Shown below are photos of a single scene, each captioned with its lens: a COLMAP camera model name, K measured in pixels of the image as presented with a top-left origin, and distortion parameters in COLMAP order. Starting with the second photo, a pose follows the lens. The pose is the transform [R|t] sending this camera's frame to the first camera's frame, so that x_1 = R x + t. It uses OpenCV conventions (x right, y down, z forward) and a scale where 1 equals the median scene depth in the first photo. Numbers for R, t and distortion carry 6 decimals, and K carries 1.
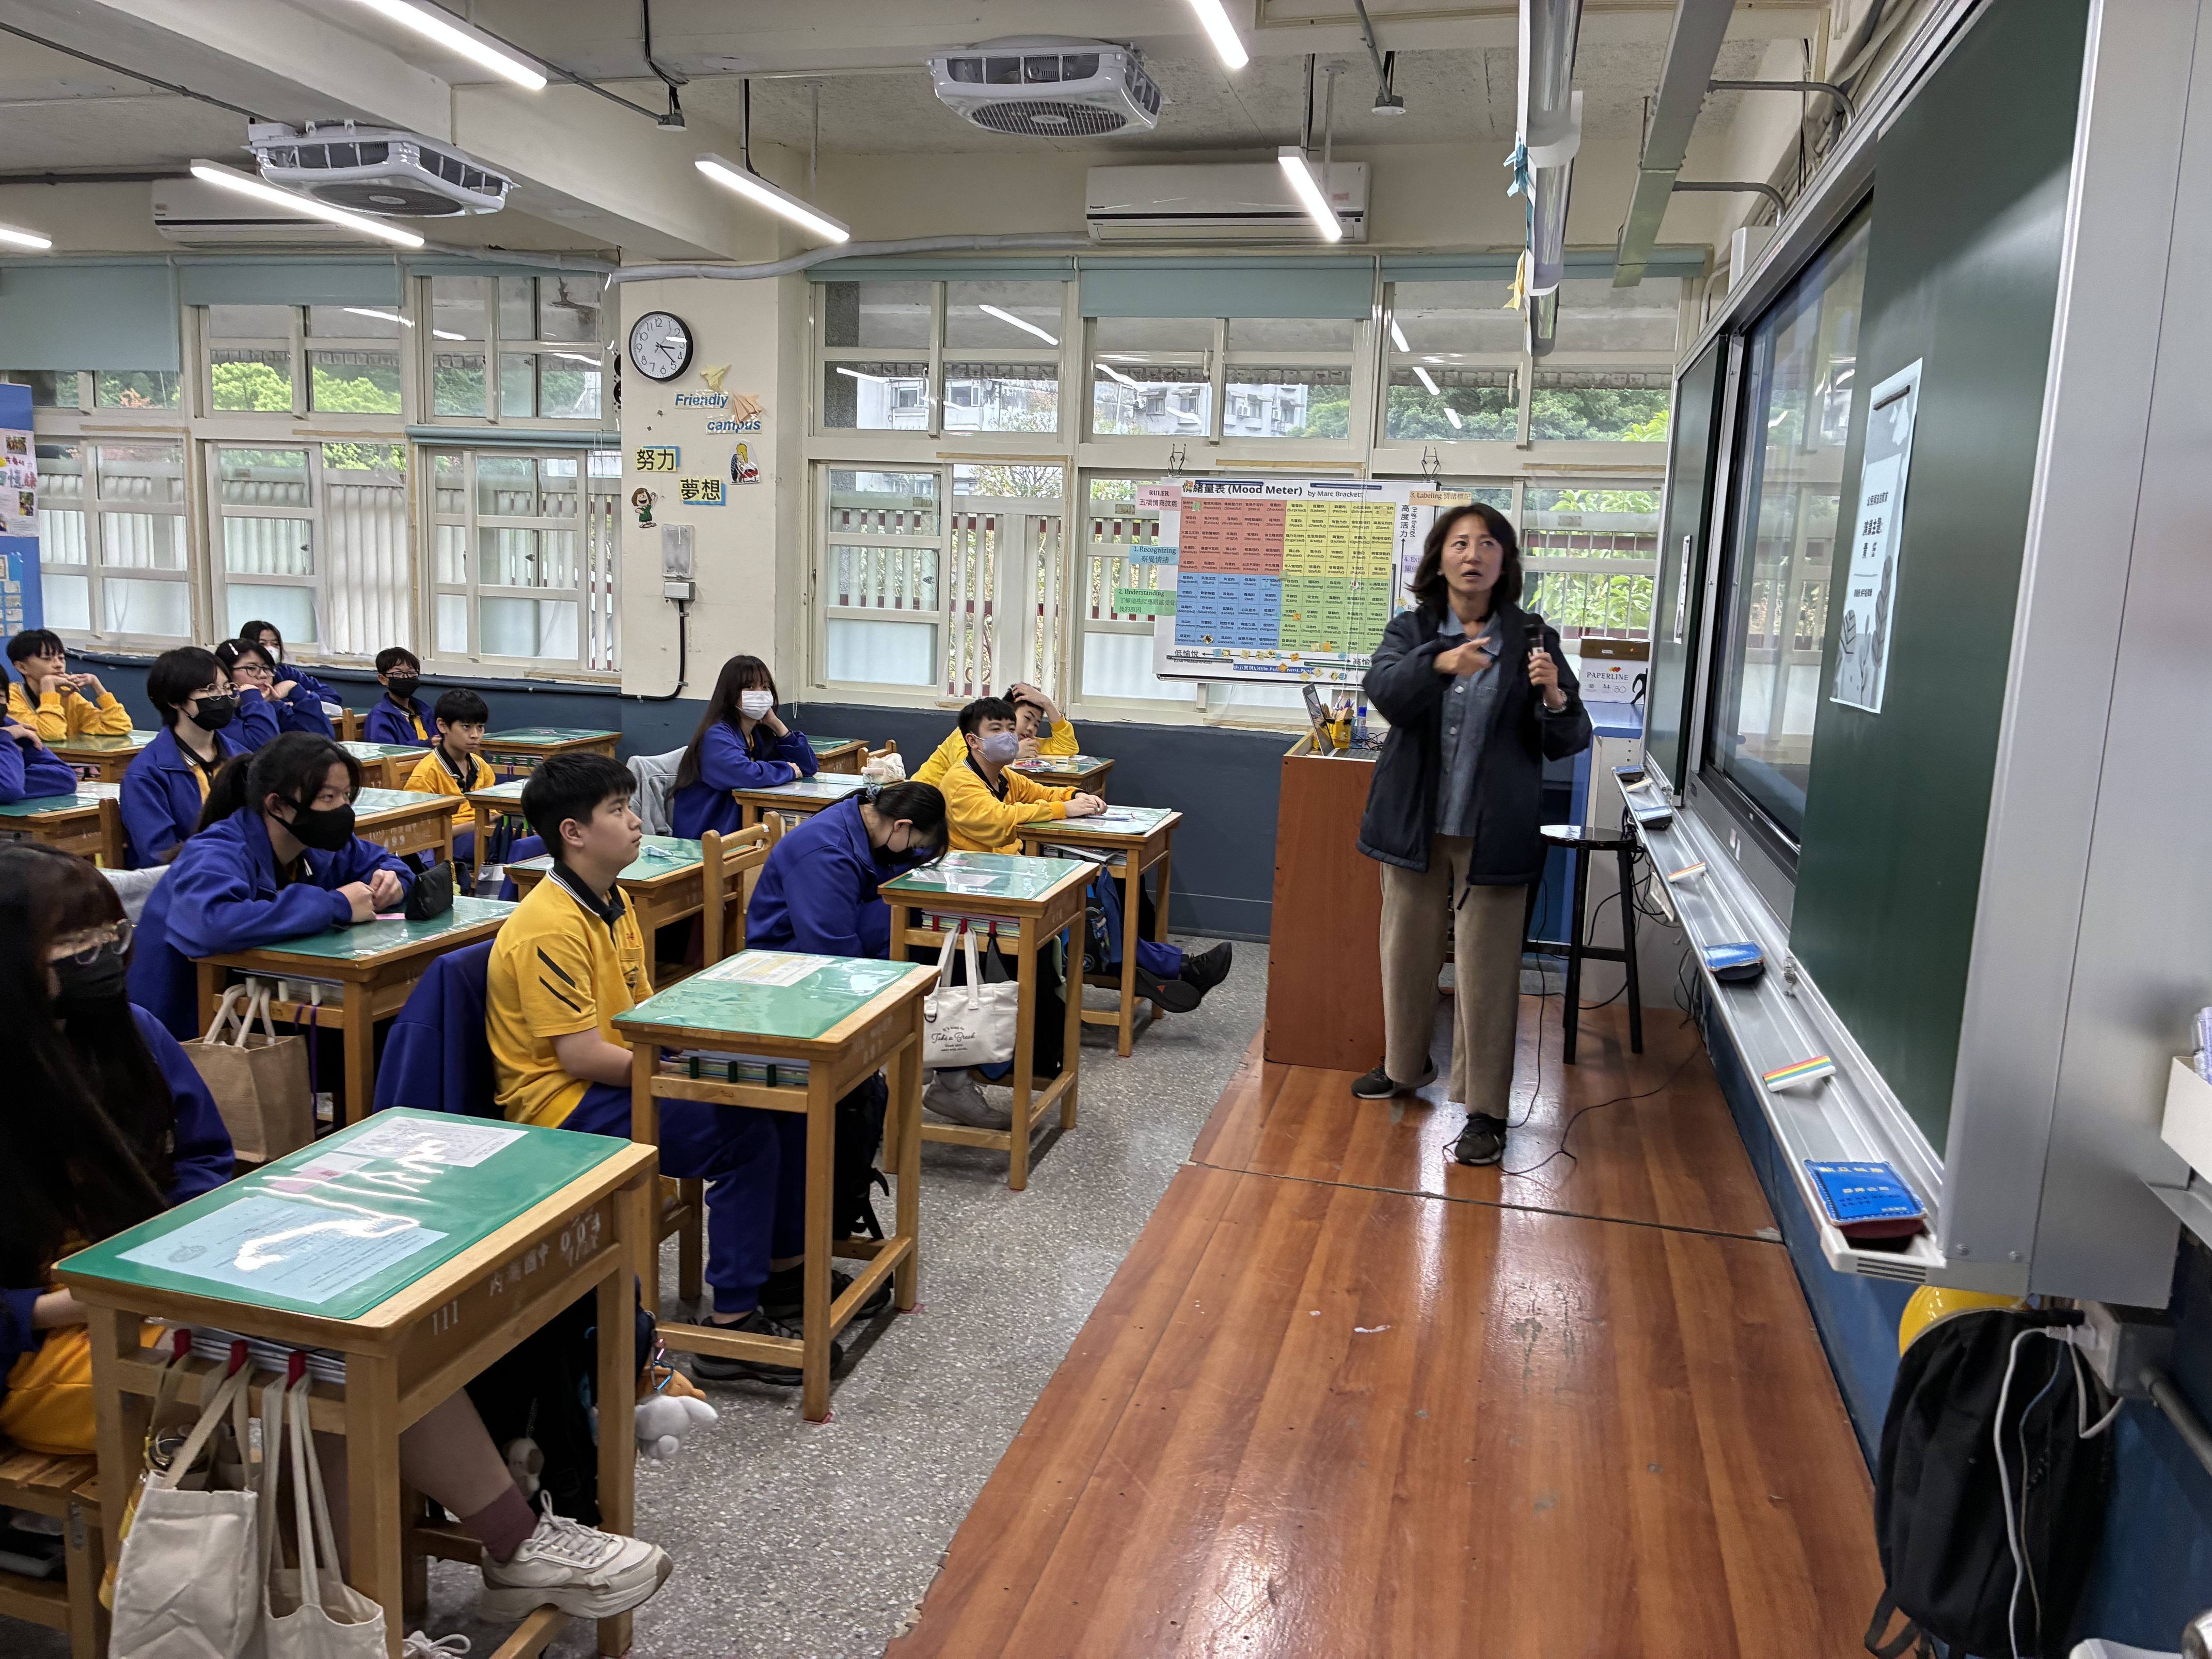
lens RADIAL K [[1674.1, 0, 1114.7], [0, 1674.1, 830.9], [0, 0, 1]] dist [0.038032, -0.040494]
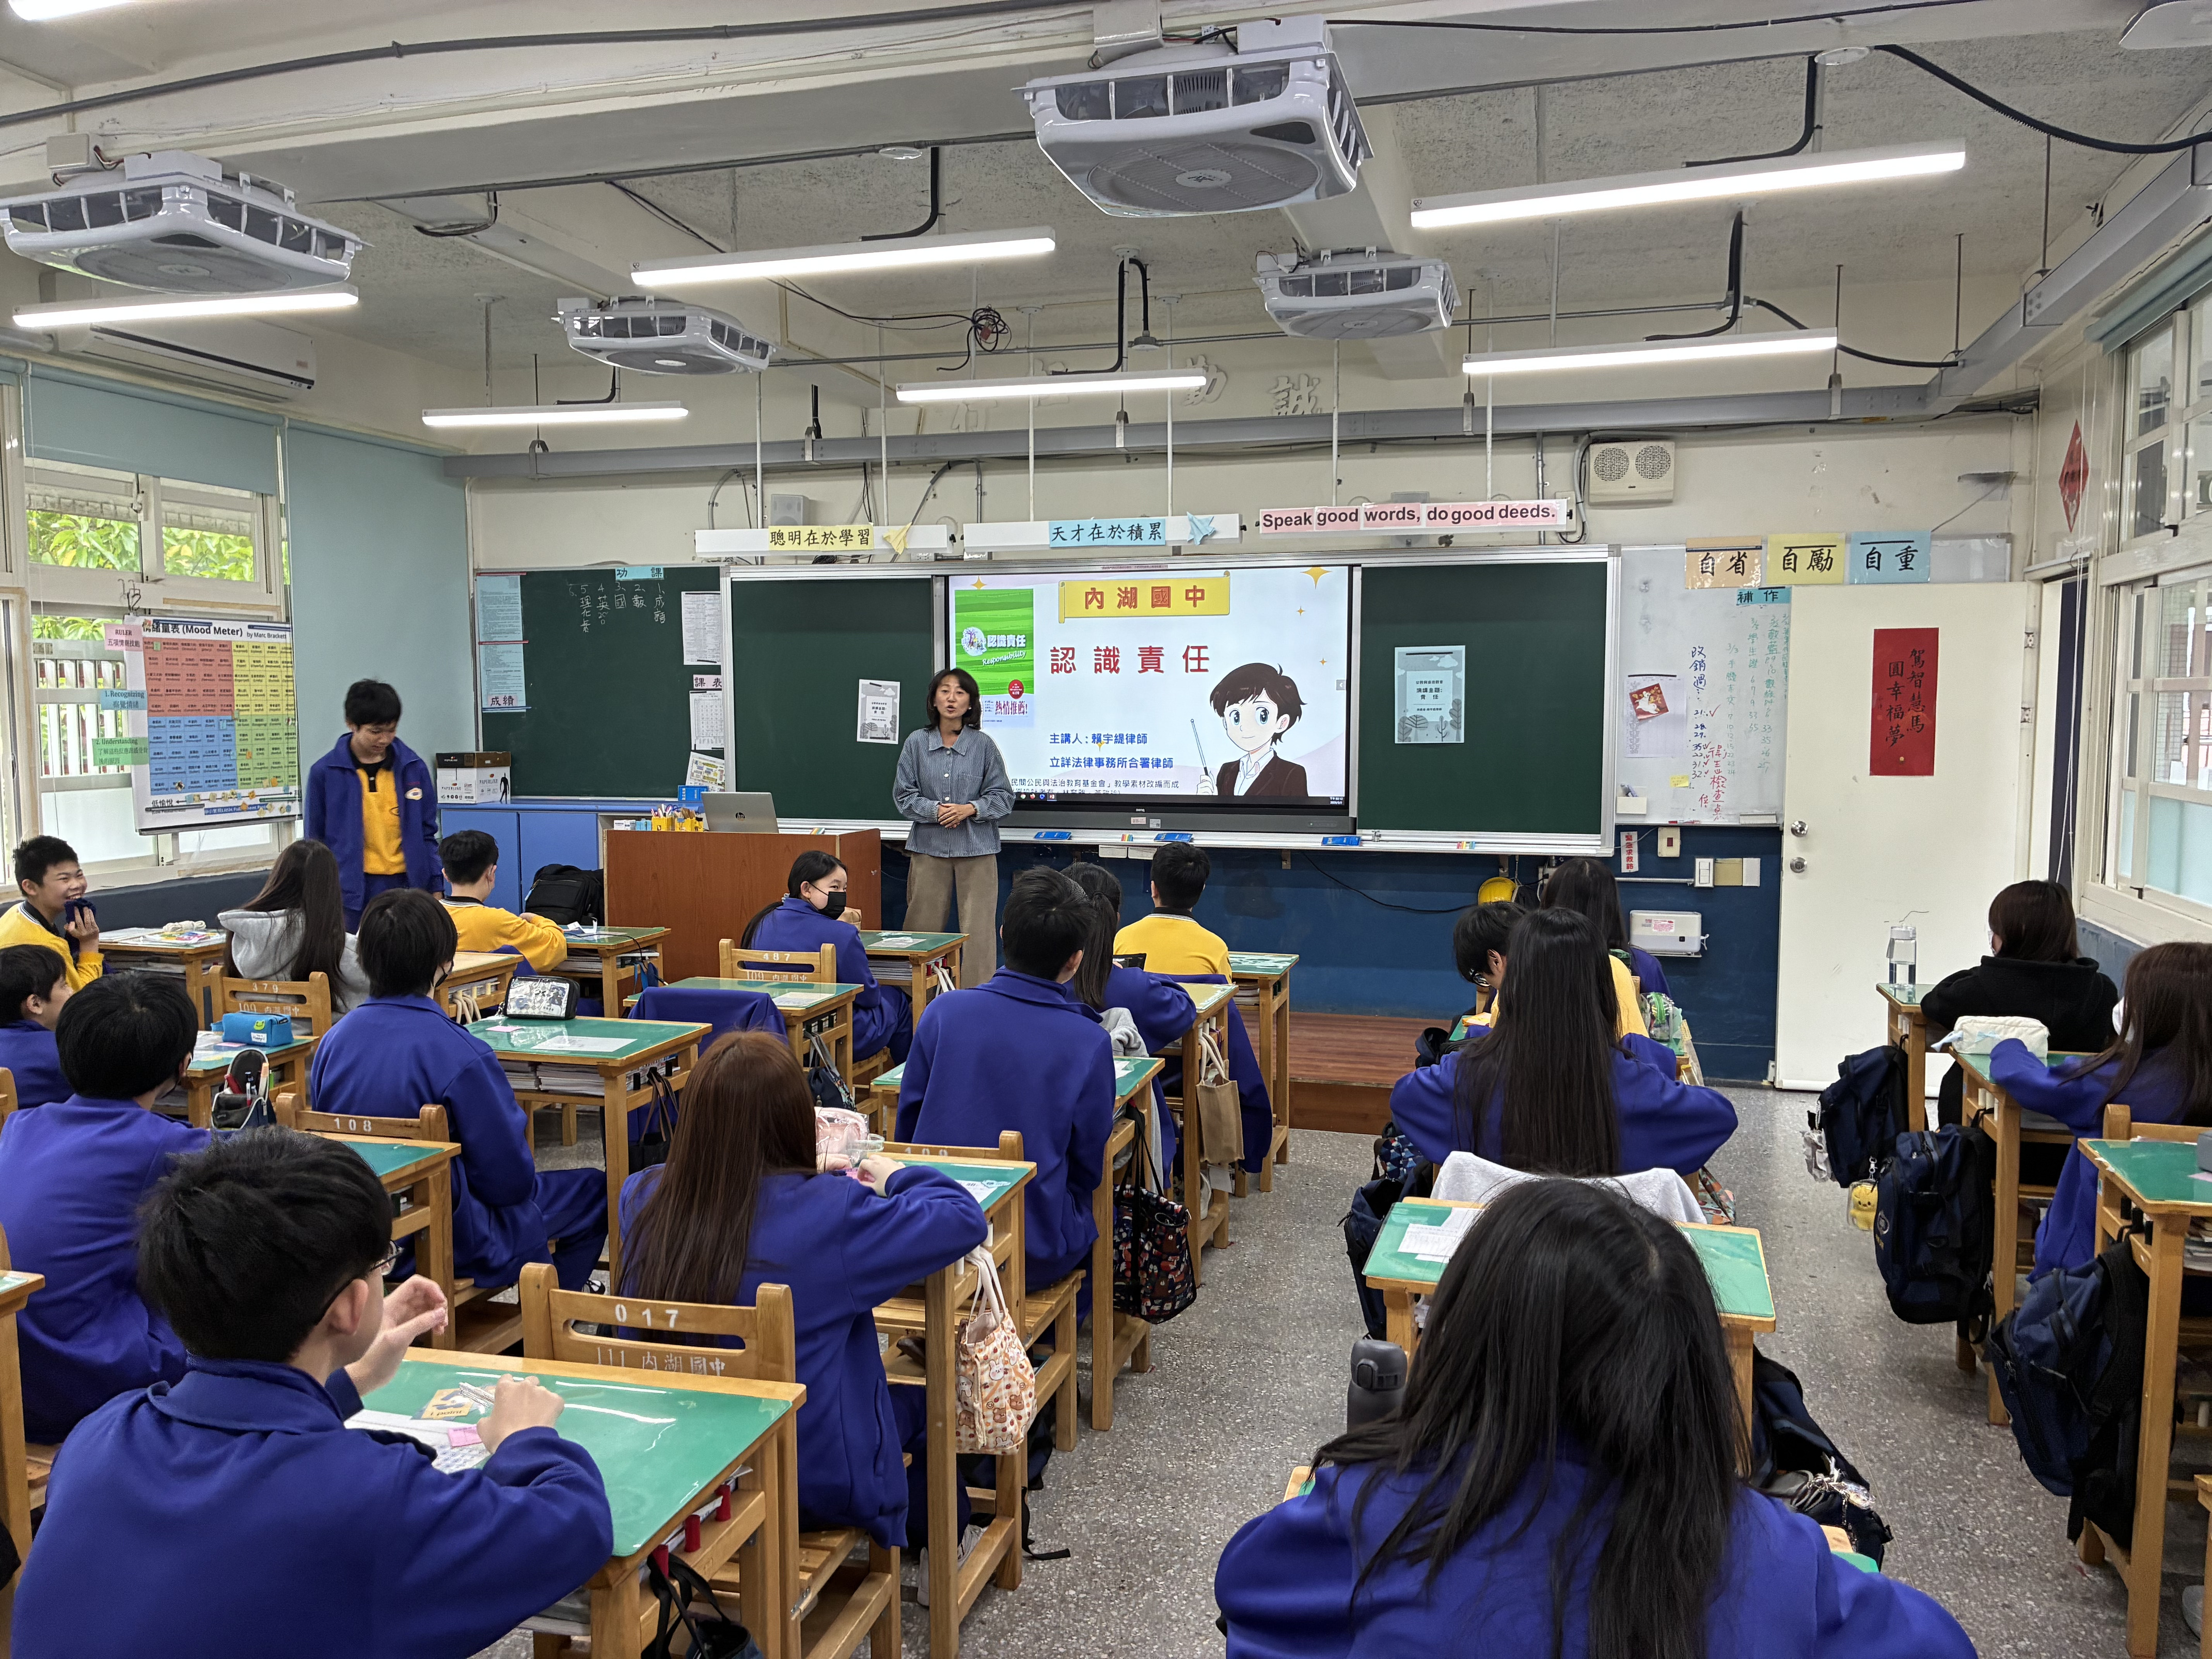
lens RADIAL K [[1674.1, 0, 1102.5], [0, 1674.1, 836.9], [0, 0, 1]] dist [0.038032, -0.040494]
pose [[0.023436, -0.118872, 0.992633, -0.889692], [0.157159, 0.980998, 0.113768, -0.113975], [-0.987295, 0.153335, 0.041673, 0.456597]]
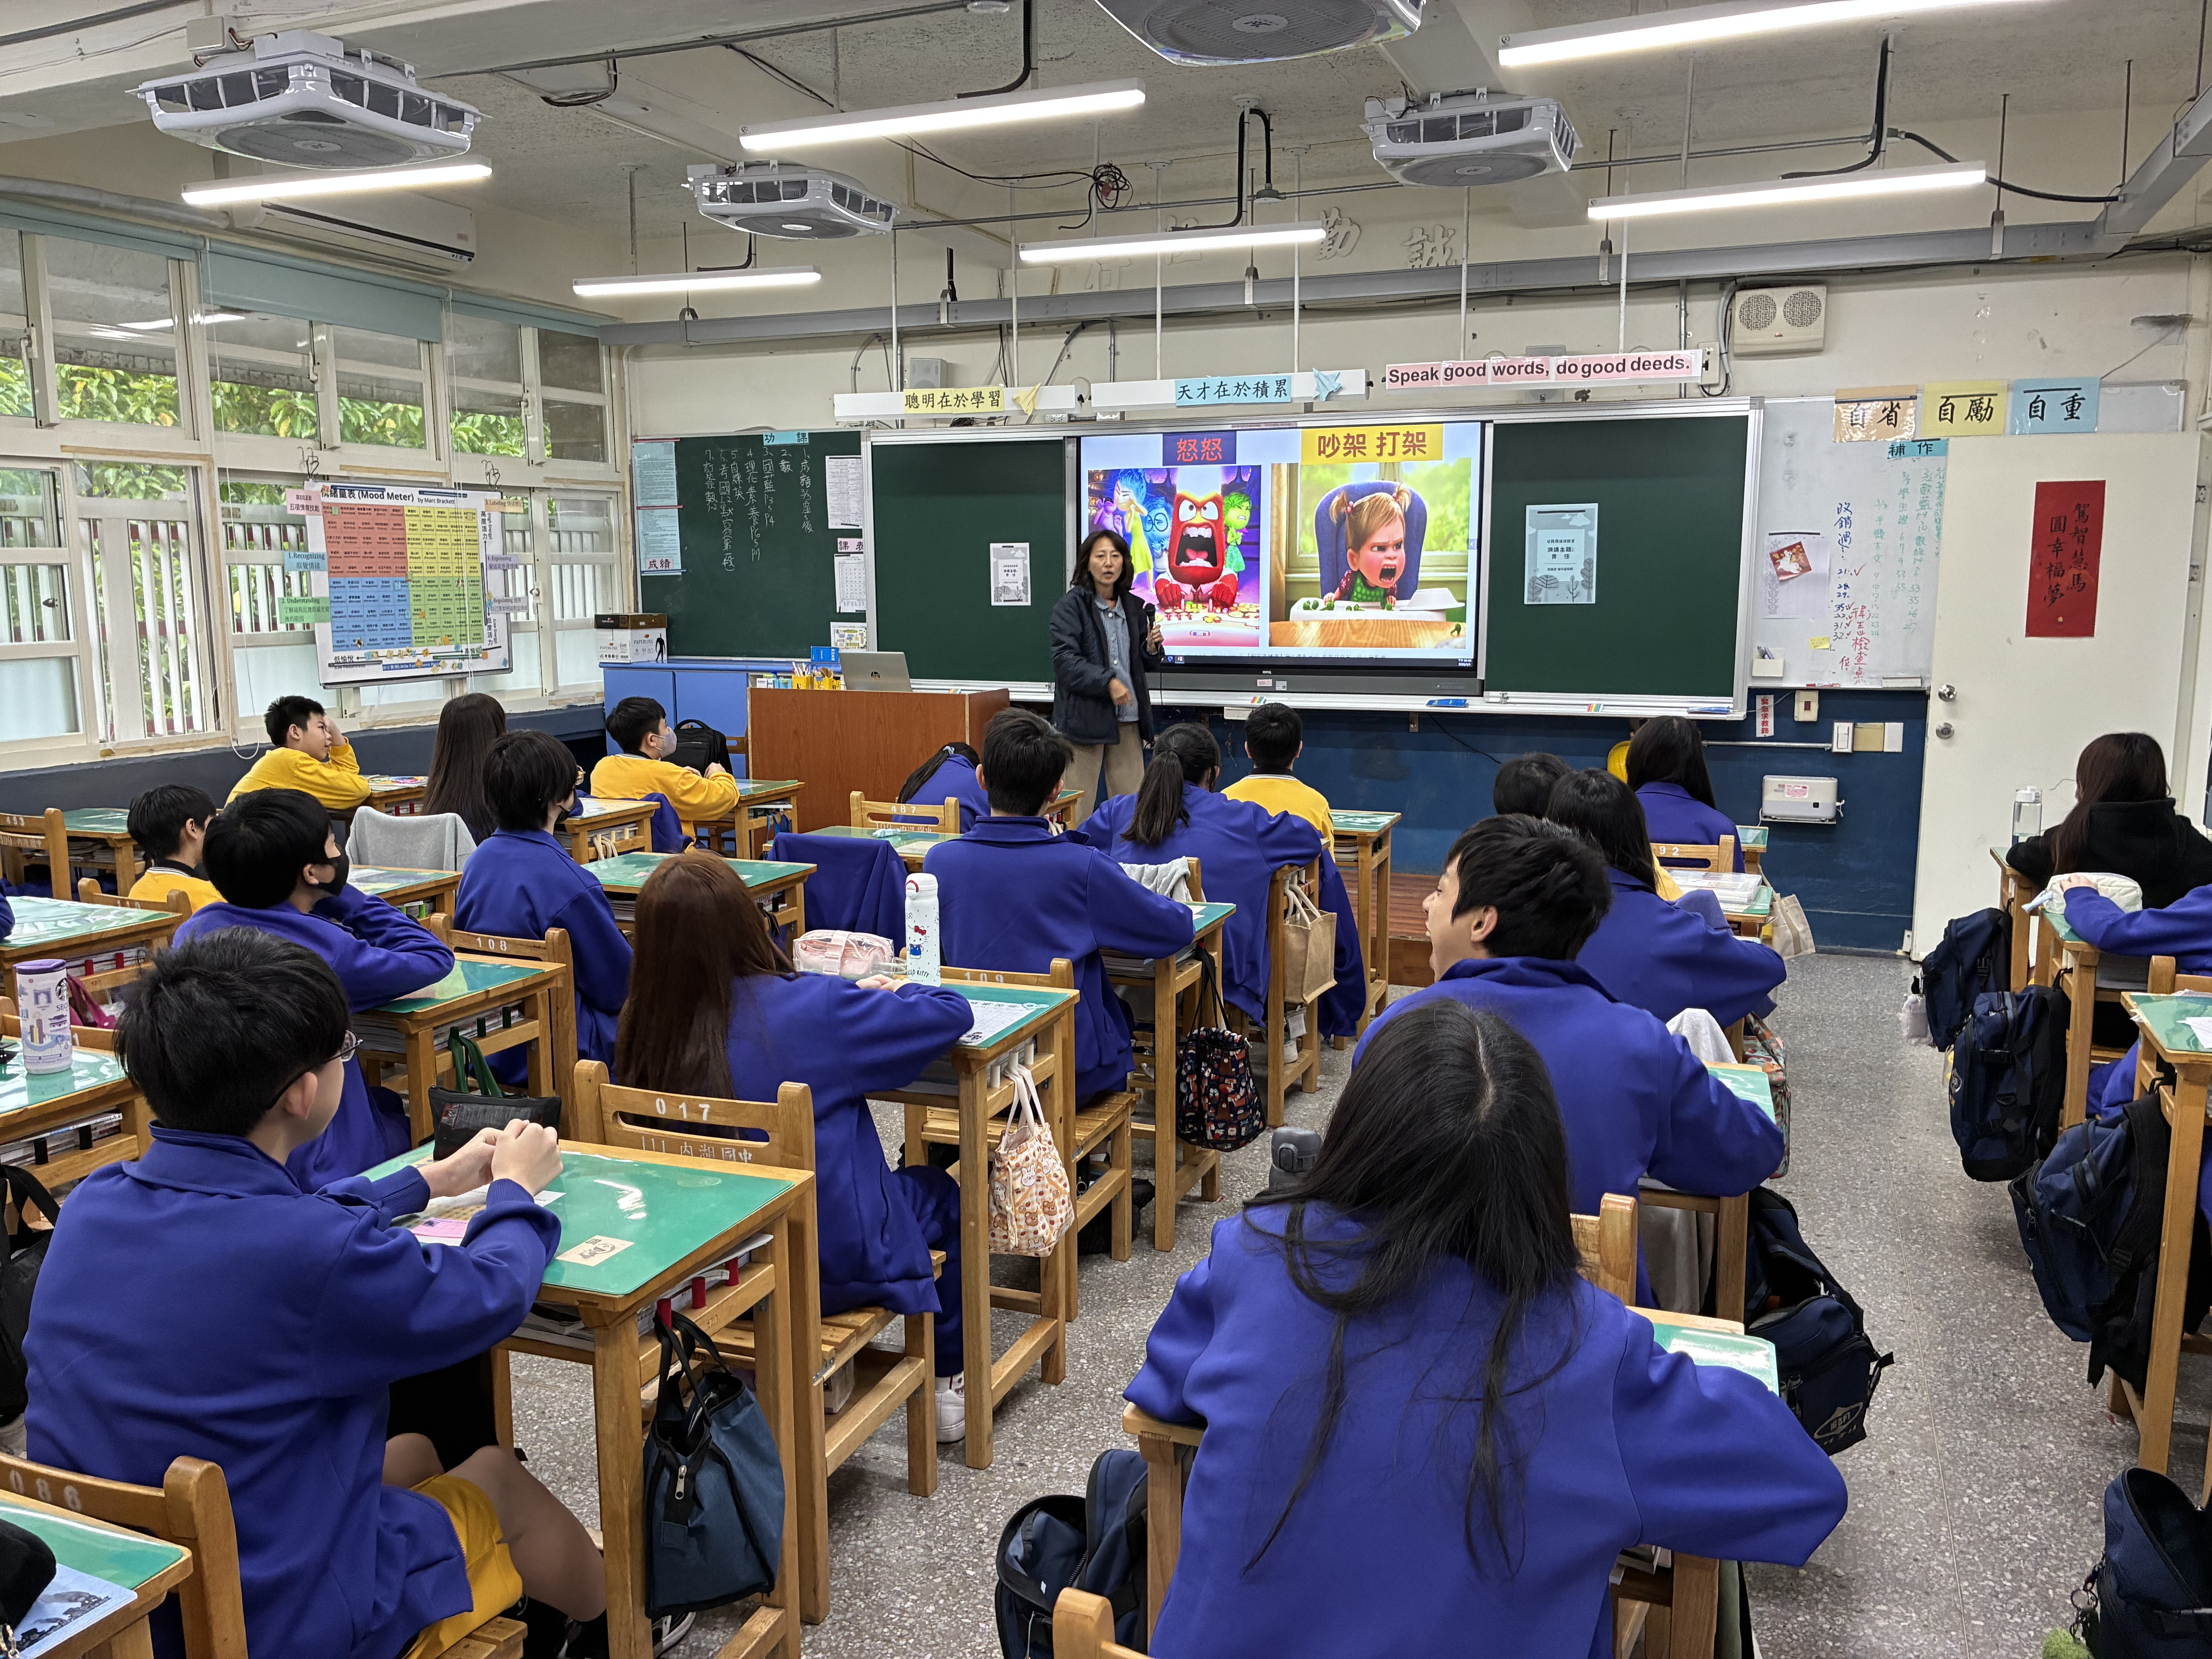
lens RADIAL K [[1674.1, 0, 1111.0], [0, 1674.1, 819.6], [0, 0, 1]] dist [0.038032, -0.040494]
pose [[0.127165, -0.183262, 0.974805, -0.905047], [0.161149, 0.973543, 0.162002, -0.103431], [-0.978703, 0.136488, 0.153333, 0.421032]]
